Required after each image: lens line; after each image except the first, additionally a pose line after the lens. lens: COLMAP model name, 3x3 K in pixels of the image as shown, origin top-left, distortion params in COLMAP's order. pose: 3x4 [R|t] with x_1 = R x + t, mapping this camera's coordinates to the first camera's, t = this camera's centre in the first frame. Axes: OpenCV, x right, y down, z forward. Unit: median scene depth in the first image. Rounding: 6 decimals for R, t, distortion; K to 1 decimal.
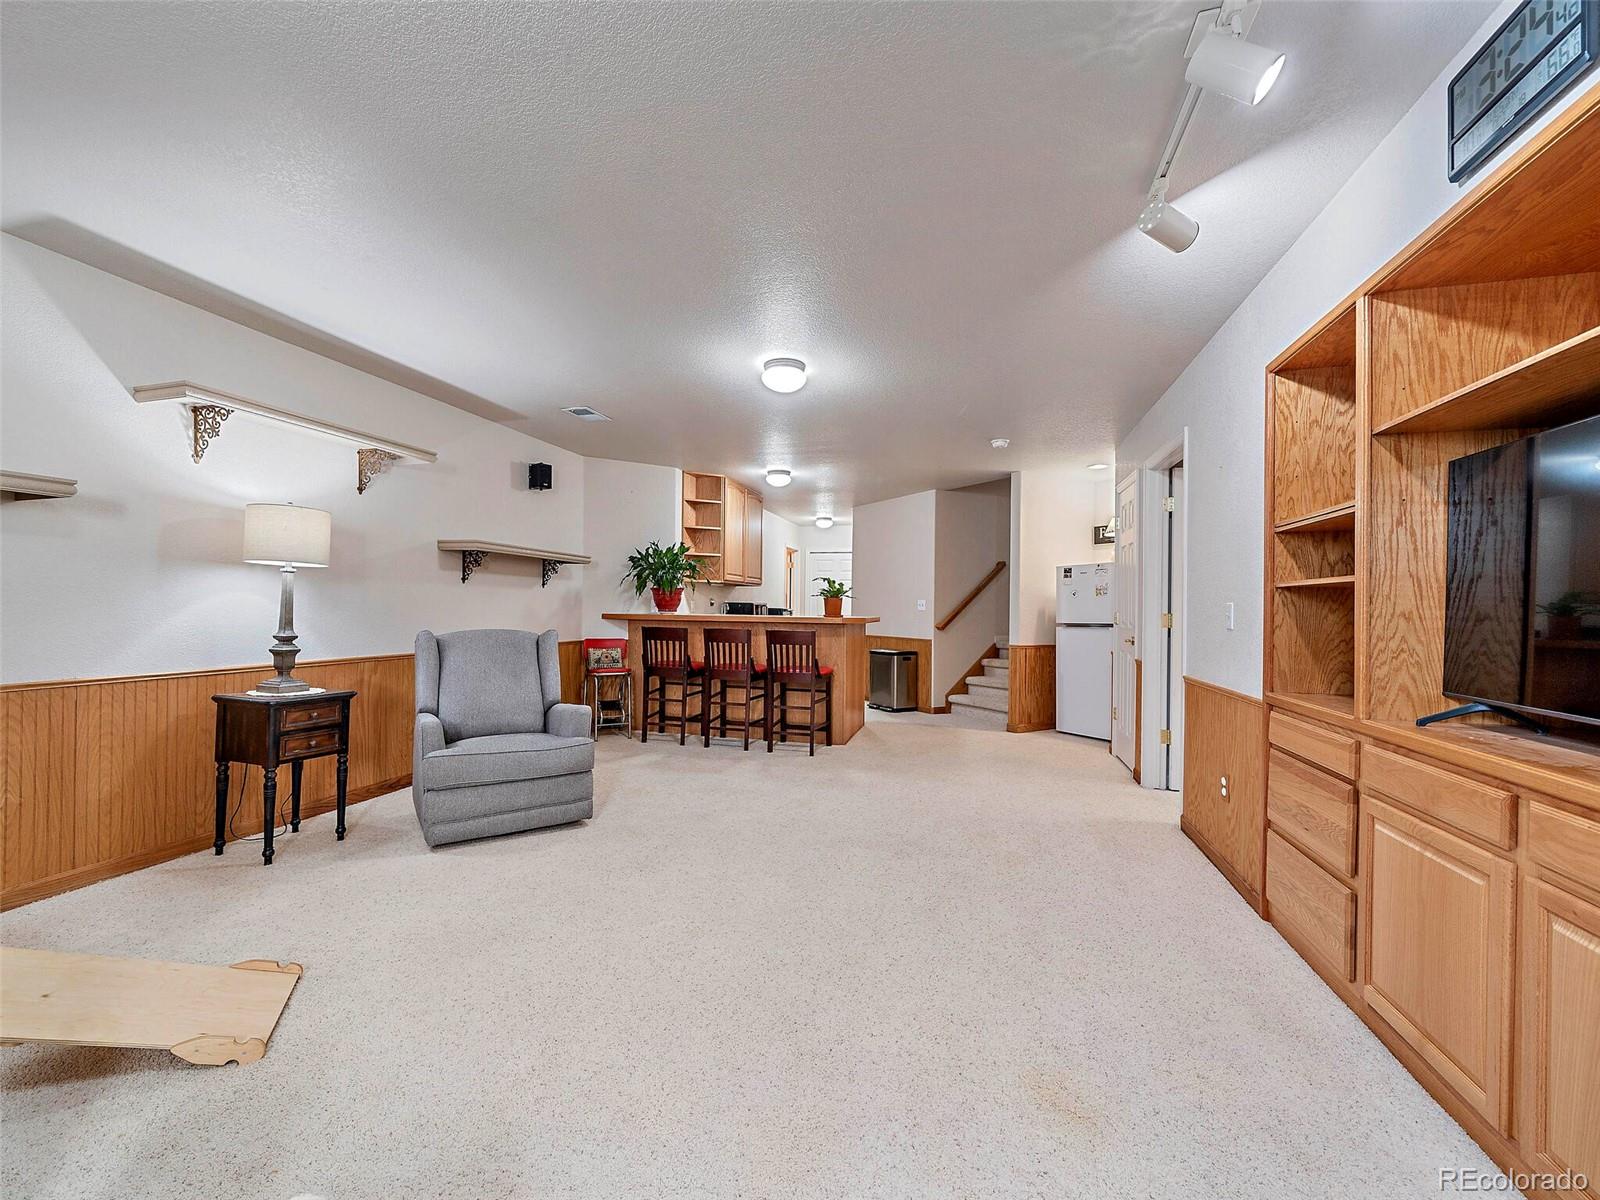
lens RADIAL K [[649.9, 0, 790.7], [0, 649.9, 594.8], [0, 0, 1]] dist [-0.001789, -0.000146]
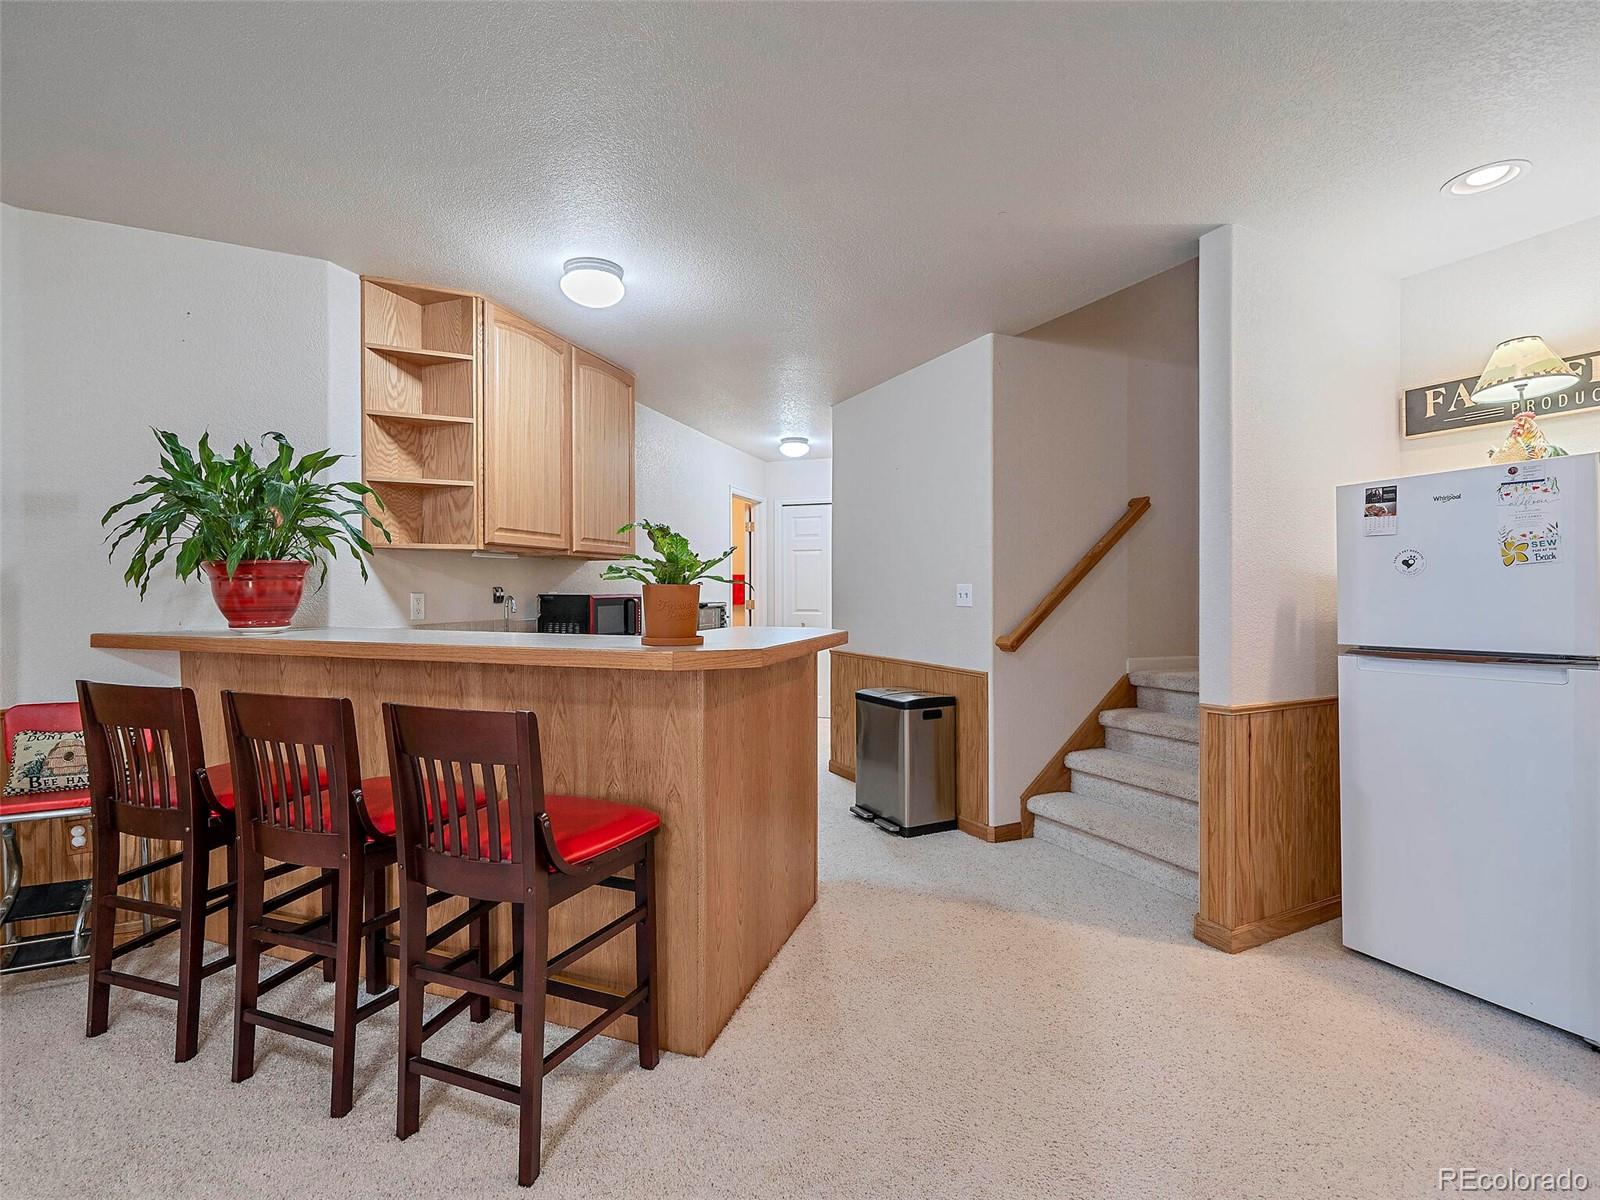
lens RADIAL K [[747.7, 0, 787.8], [0, 747.7, 584.0], [0, 0, 1]] dist [0.000543, -0.000987]
pose [[0.998432, -0.013452, -0.054343, 0.118432], [0.014006, 0.999854, 0.009834, 0.001484], [0.054203, -0.010580, 0.998474, 0.525035]]
